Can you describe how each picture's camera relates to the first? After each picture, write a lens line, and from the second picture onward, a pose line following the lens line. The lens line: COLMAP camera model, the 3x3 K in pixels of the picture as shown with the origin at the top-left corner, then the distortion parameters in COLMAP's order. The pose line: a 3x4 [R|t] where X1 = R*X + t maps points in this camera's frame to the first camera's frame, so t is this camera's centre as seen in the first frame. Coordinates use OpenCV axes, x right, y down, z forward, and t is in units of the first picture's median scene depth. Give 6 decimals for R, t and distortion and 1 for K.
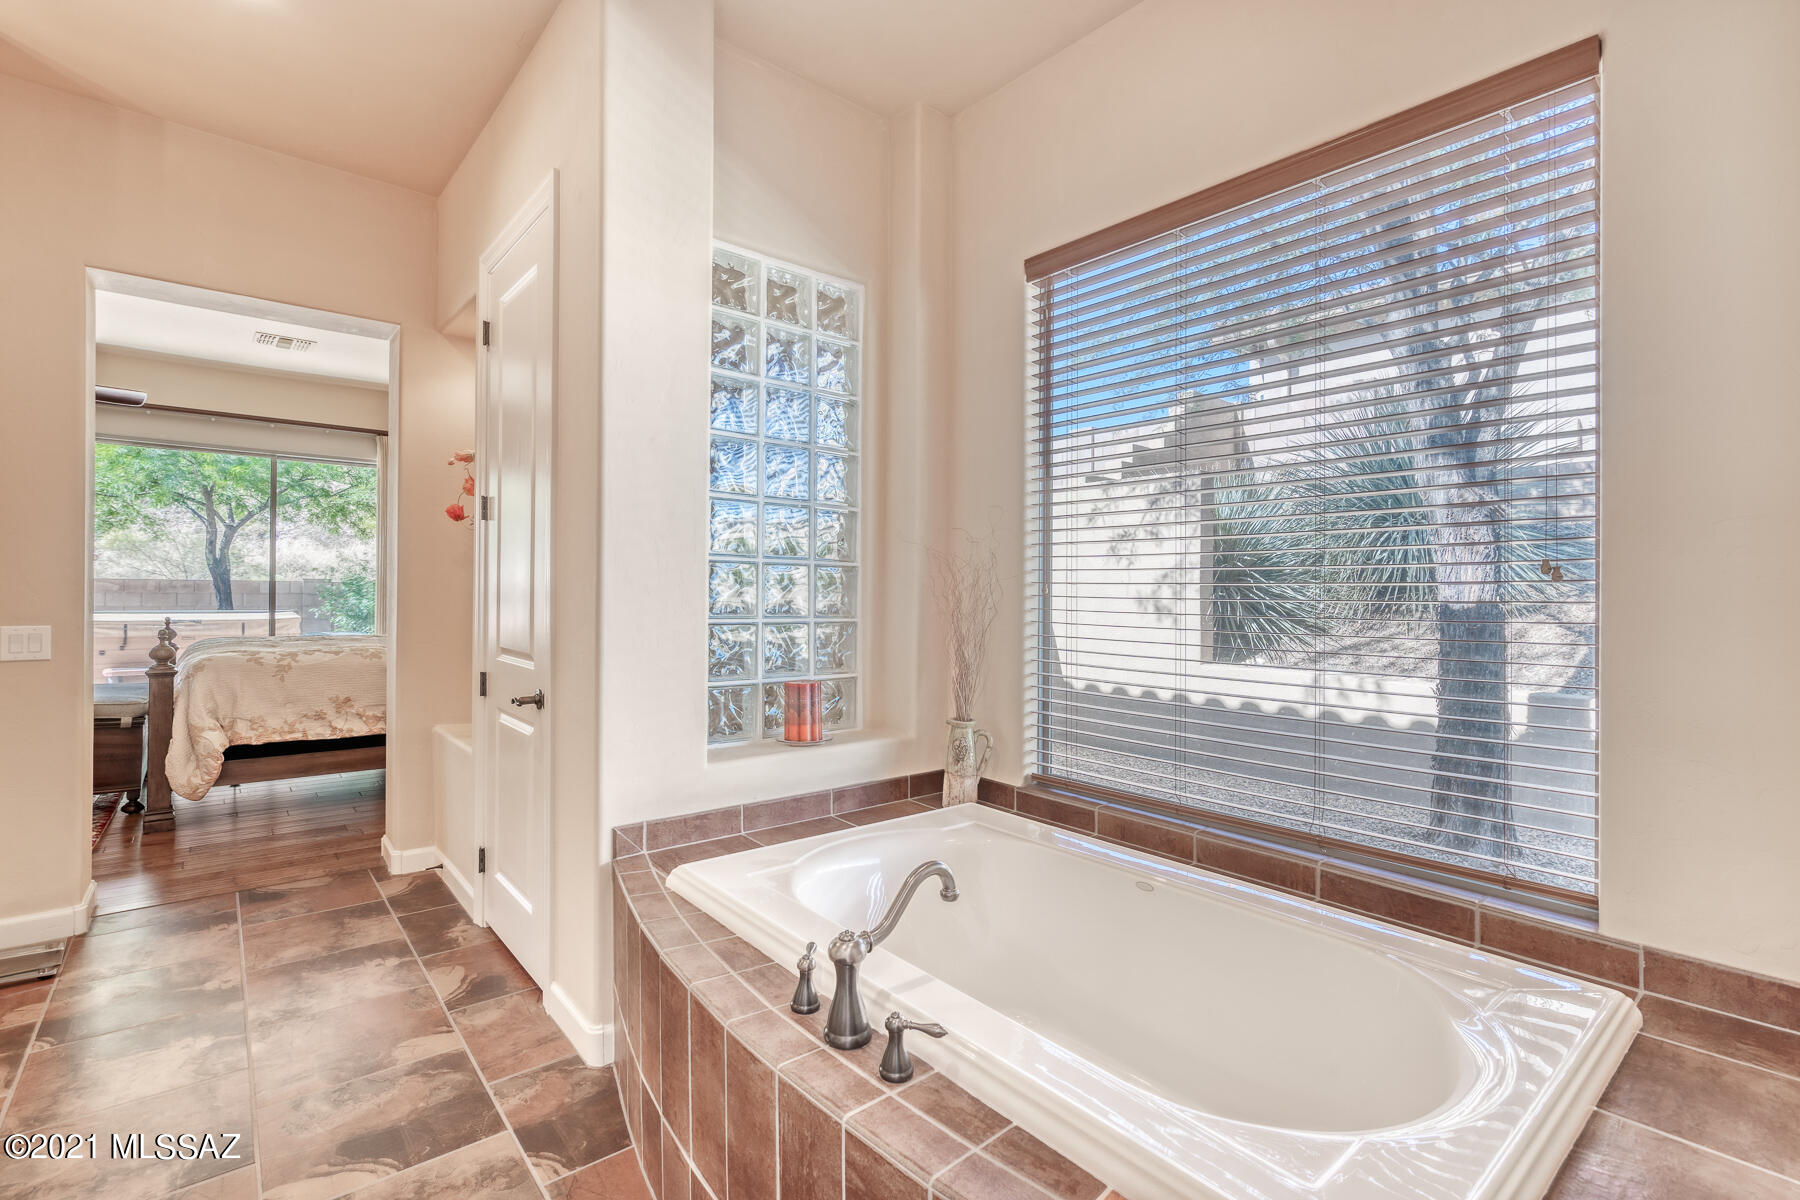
lens RADIAL K [[821.9, 0, 899.5], [0, 821.9, 591.6], [0, 0, 1]] dist [-0.007413, 0.000438]
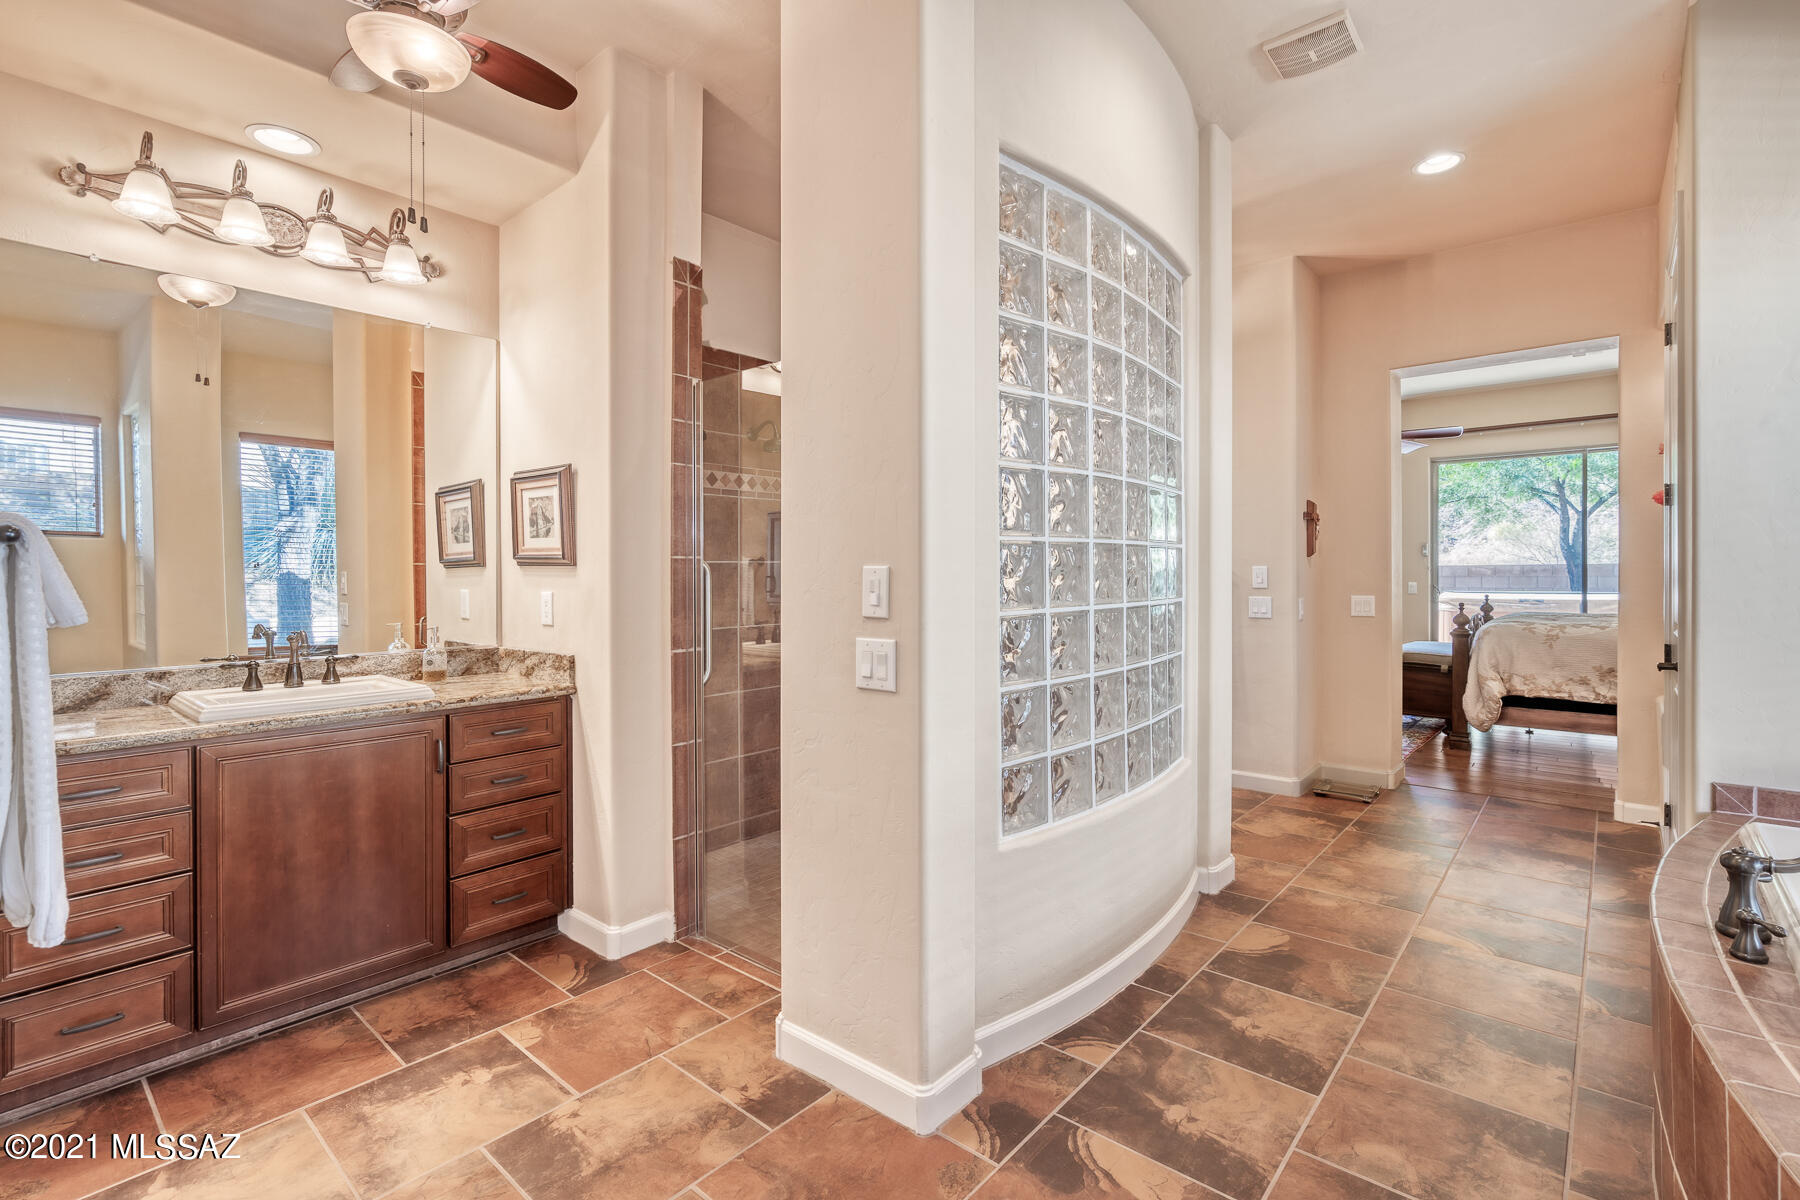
lens RADIAL K [[821.9, 0, 901.1], [0, 821.9, 590.1], [0, 0, 1]] dist [-0.007413, 0.000438]
pose [[0.151797, 0.006352, -0.988391, 0.293902], [0.012258, 0.999890, 0.008309, 0.002124], [0.988336, -0.013377, 0.151703, -0.128167]]
